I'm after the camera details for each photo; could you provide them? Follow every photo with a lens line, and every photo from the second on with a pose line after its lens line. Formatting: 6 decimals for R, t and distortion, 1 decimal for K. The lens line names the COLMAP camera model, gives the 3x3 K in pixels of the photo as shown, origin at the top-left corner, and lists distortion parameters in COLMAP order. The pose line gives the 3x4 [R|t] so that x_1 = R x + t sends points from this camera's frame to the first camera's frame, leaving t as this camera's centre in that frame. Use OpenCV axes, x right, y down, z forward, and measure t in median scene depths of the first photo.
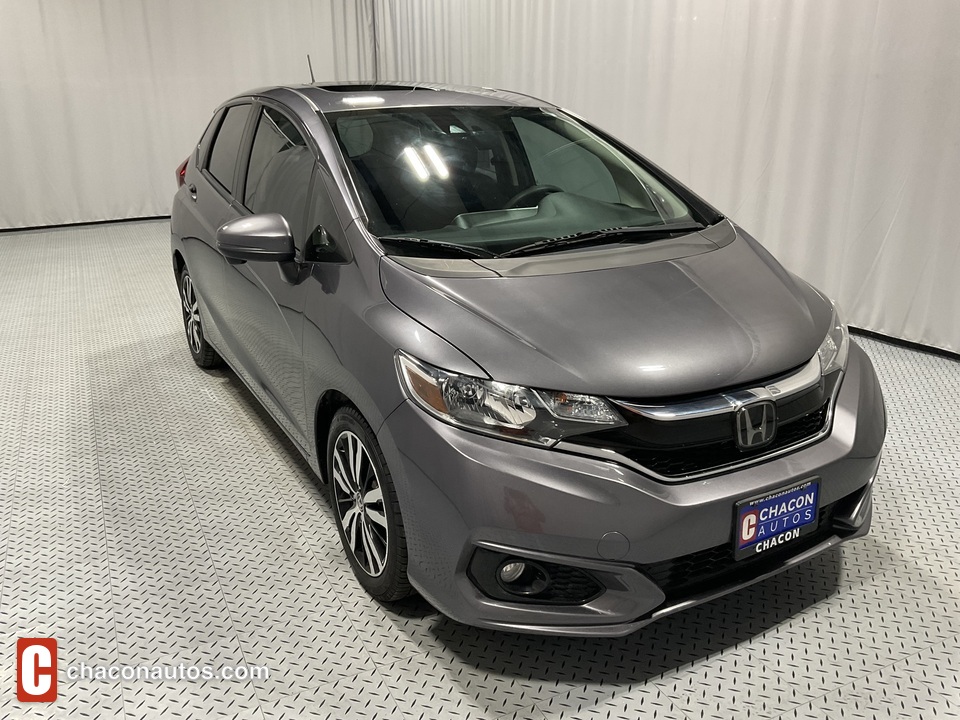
lens RADIAL K [[800.9, 0, 474.9], [0, 800.9, 361.4], [0, 0, 1]] dist [0.043137, -0.051115]
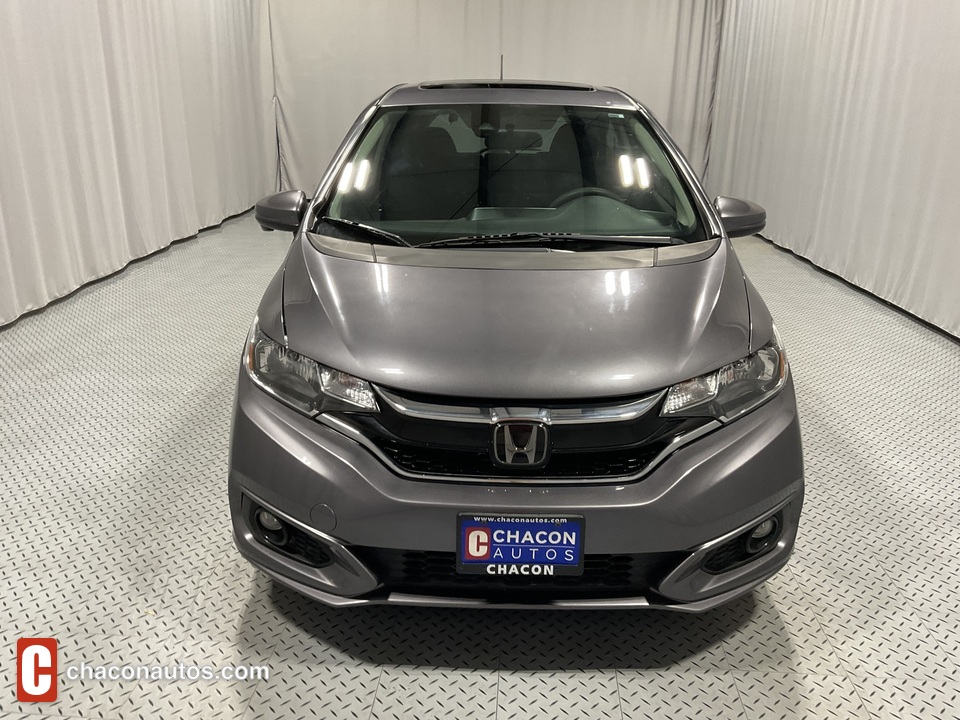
lens RADIAL K [[800.9, 0, 472.9], [0, 800.9, 357.2], [0, 0, 1]] dist [0.043137, -0.051115]
pose [[0.860975, 0.174488, -0.477782, 0.733887], [-0.177814, 0.983304, 0.038681, -0.048237], [0.476554, 0.051653, 0.877627, 0.138942]]
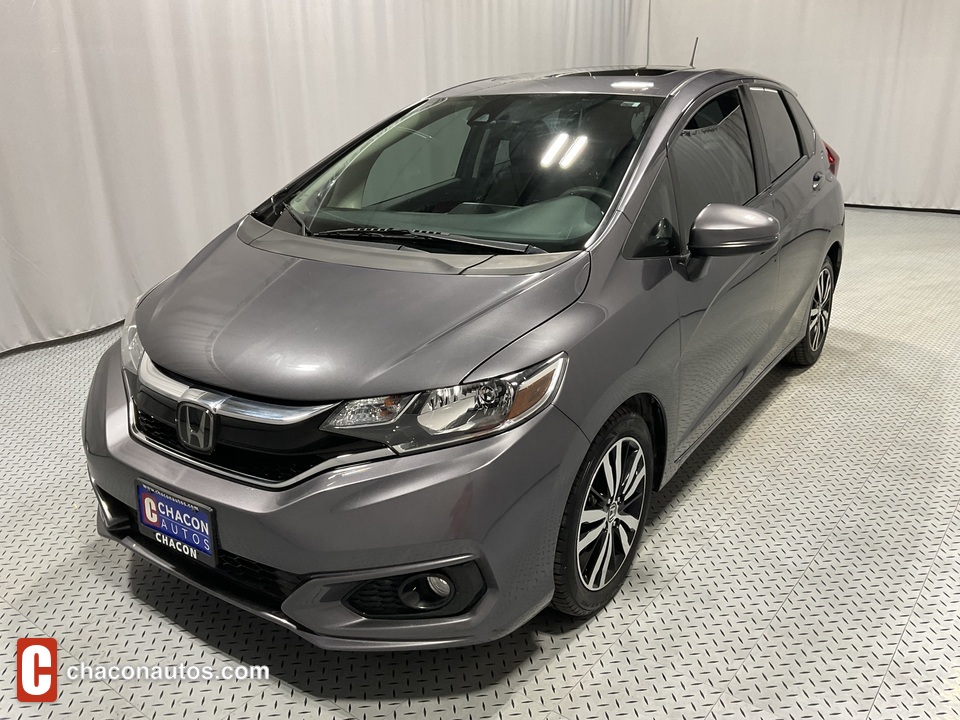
lens RADIAL K [[800.9, 0, 473.0], [0, 800.9, 358.2], [0, 0, 1]] dist [0.043137, -0.051115]
pose [[0.419491, 0.283959, -0.862203, 1.307791], [-0.267206, 0.946360, 0.181670, -0.266982], [0.867541, 0.154177, 0.472865, 0.816404]]
